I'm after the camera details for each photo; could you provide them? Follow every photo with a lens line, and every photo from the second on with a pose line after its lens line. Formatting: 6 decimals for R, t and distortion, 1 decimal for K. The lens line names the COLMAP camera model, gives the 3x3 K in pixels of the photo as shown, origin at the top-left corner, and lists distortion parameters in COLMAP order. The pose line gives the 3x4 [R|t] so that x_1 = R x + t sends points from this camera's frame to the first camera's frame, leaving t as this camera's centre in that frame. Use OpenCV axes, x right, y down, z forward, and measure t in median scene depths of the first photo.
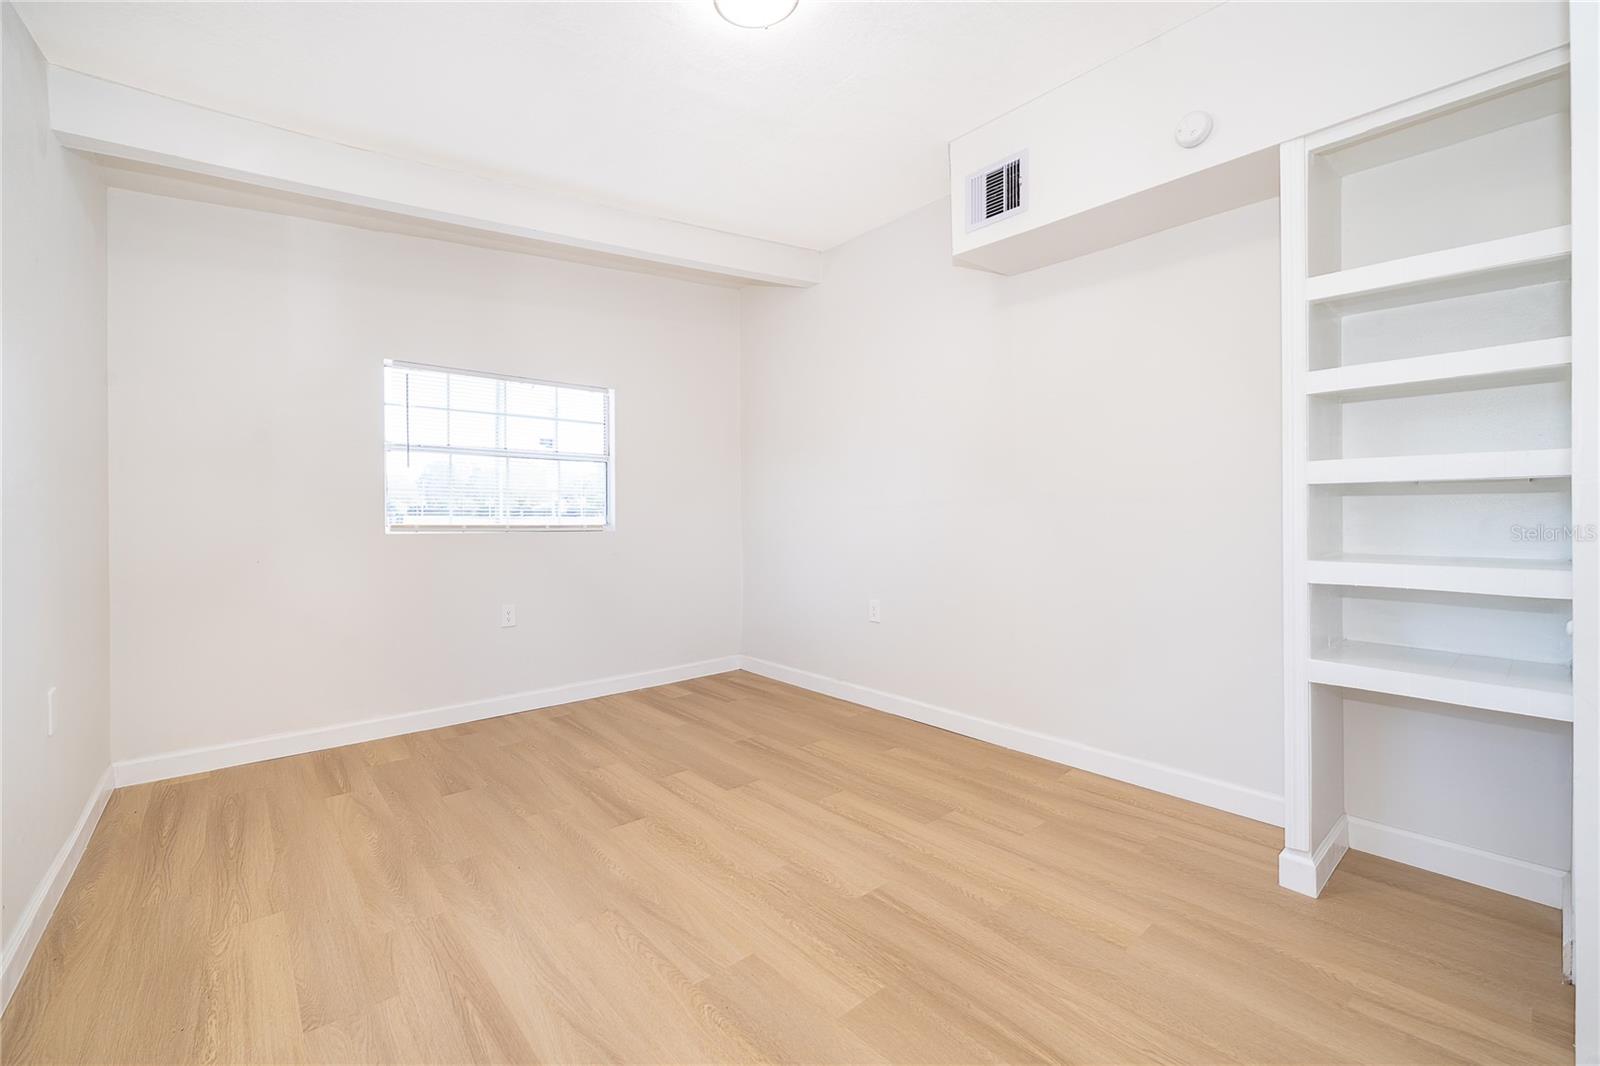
lens RADIAL K [[655.5, 0, 791.4], [0, 655.5, 521.2], [0, 0, 1]] dist [-0.000626, -0.000159]
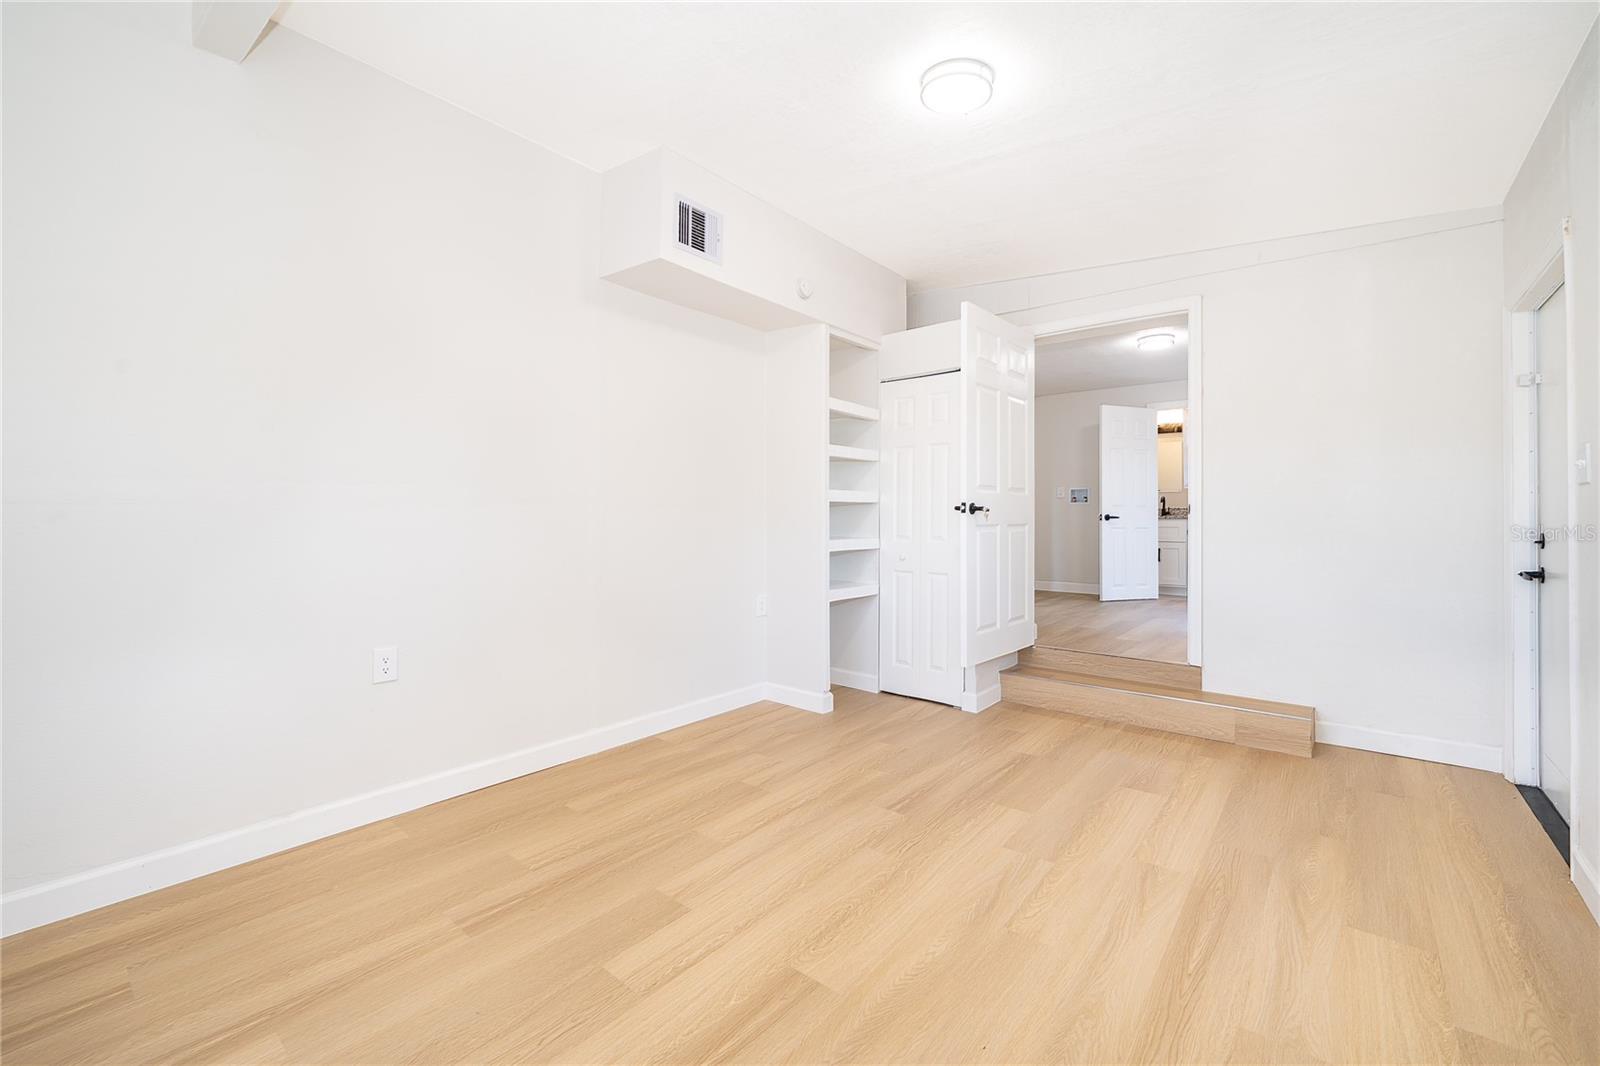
lens RADIAL K [[655.5, 0, 791.4], [0, 655.5, 521.2], [0, 0, 1]] dist [-0.000626, -0.000159]
pose [[-0.156148, -0.000072, 0.987734, -0.828896], [0.007383, 0.999972, 0.001240, -0.002764], [-0.987706, 0.007486, -0.156143, 1.032783]]
